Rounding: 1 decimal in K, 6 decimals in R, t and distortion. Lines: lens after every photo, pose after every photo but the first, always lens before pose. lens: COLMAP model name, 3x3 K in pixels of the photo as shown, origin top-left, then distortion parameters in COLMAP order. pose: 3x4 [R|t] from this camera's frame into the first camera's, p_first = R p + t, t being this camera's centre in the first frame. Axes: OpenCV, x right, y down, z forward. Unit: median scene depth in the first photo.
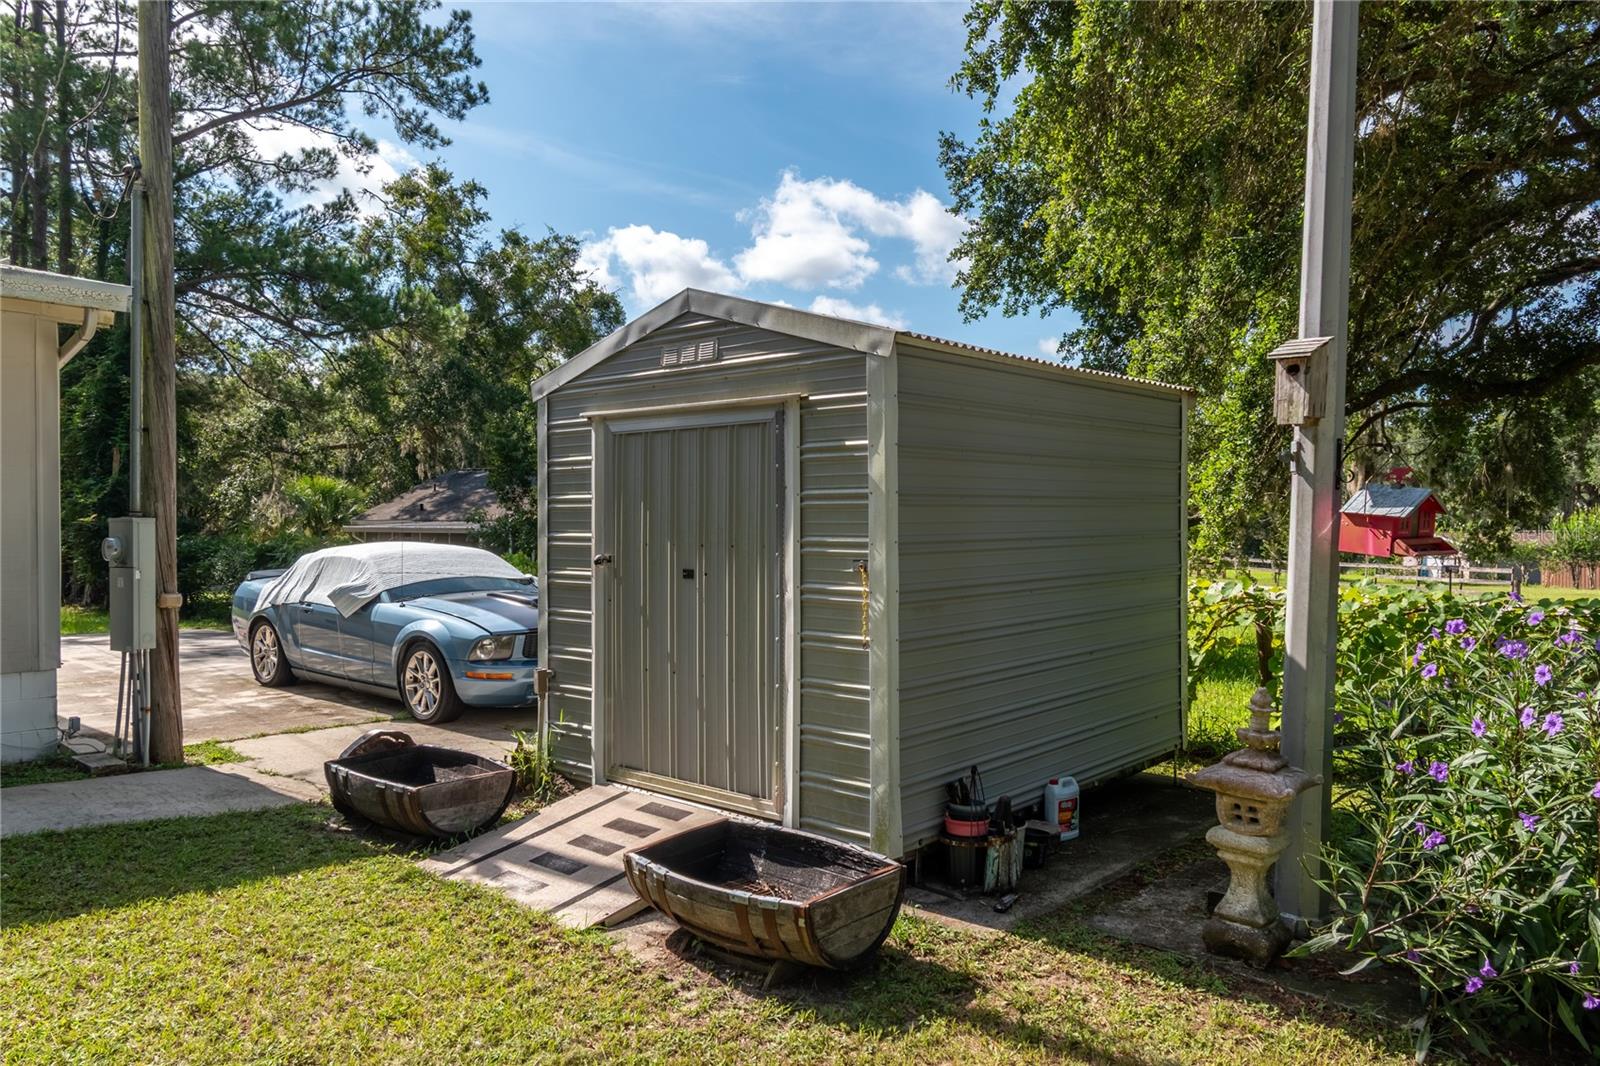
lens RADIAL K [[1094.7, 0, 806.6], [0, 1094.7, 540.8], [0, 0, 1]] dist [0.009619, 0.002238]
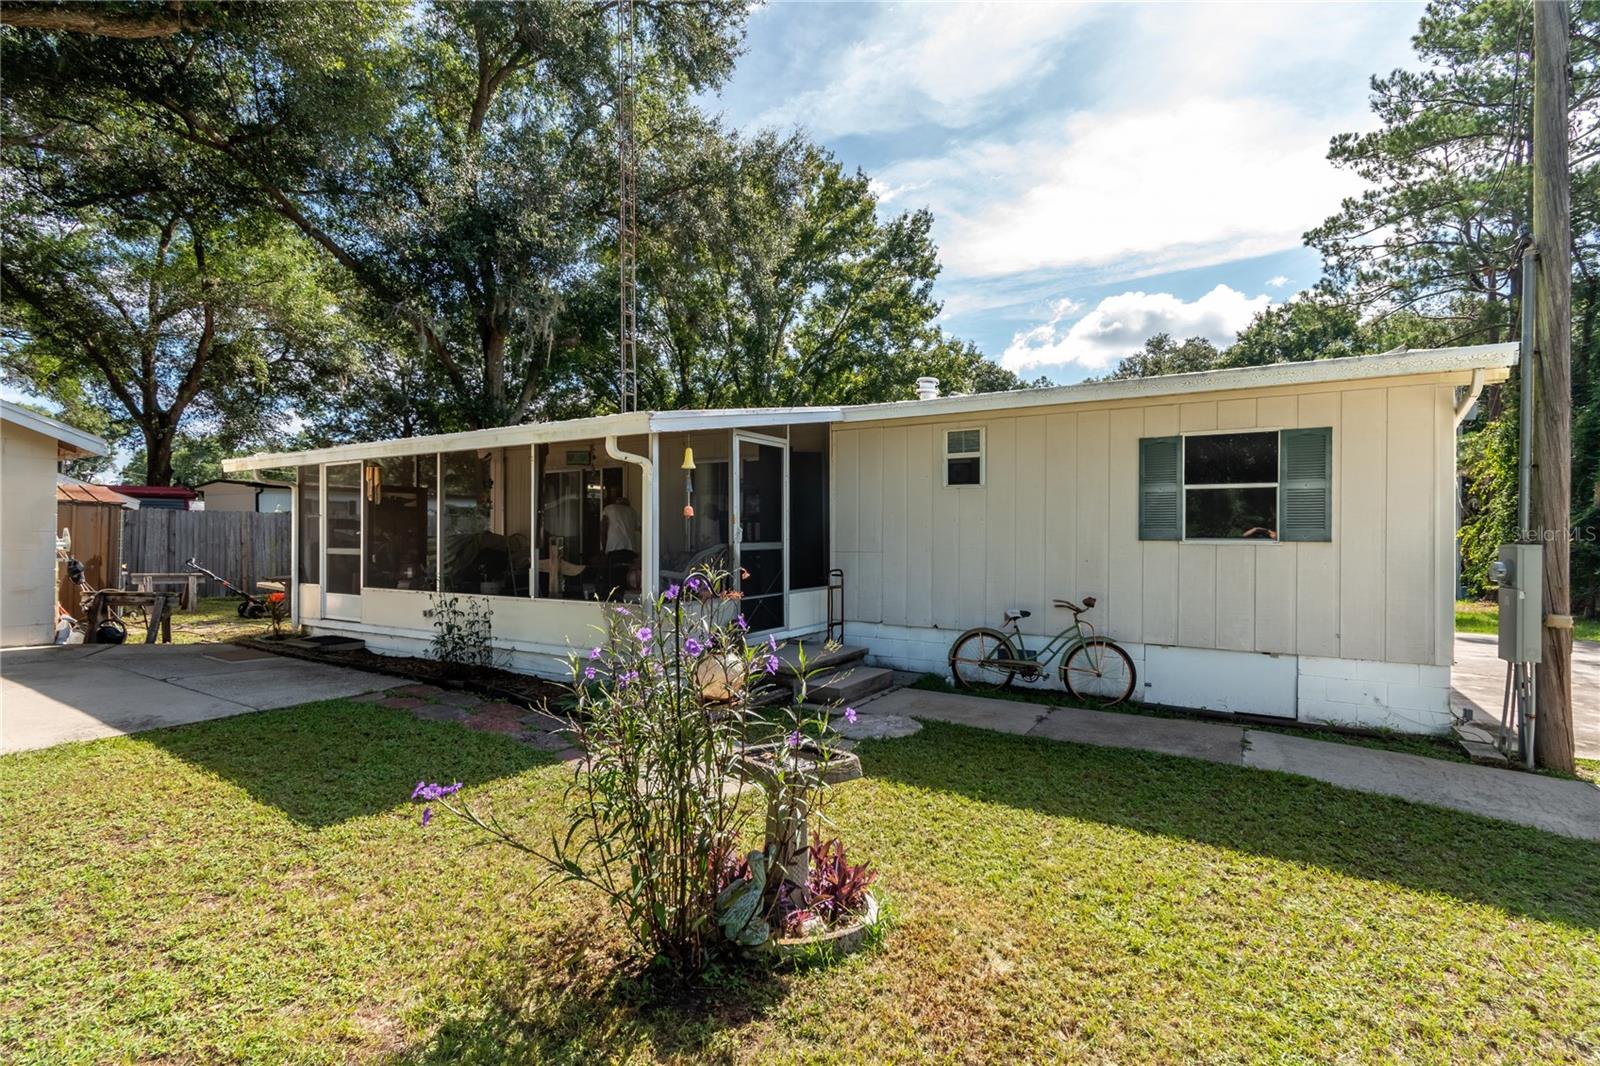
lens RADIAL K [[728.9, 0, 803.2], [0, 728.9, 539.3], [0, 0, 1]] dist [0.002703, -0.002260]
pose [[0.161246, -0.000114, -0.986914, 0.010969], [-0.022385, 0.999742, -0.003773, -0.006979], [0.986660, 0.022700, 0.161202, 0.144399]]
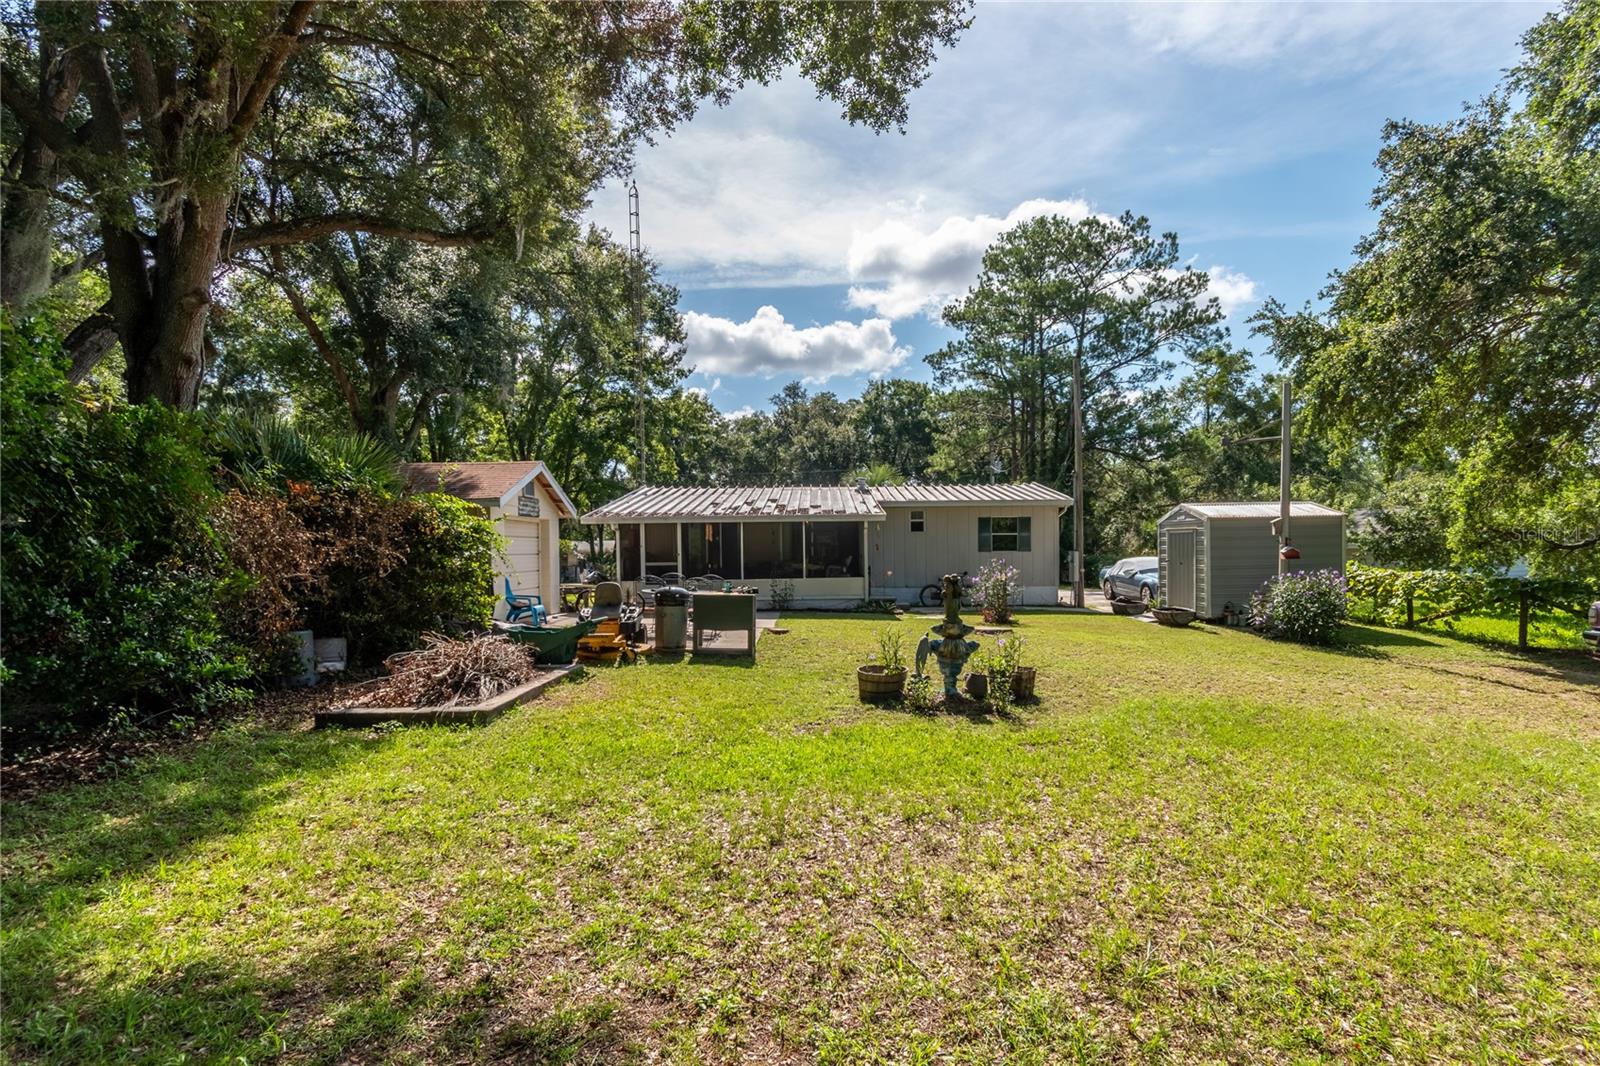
lens RADIAL K [[740.5, 0, 803.0], [0, 740.5, 542.7], [0, 0, 1]] dist [-0.003244, -0.000187]
pose [[0.630113, -0.011532, -0.776418, 0.949310], [-0.001929, 0.999863, -0.016416, -0.005540], [0.776501, 0.011842, 0.630005, -1.618540]]
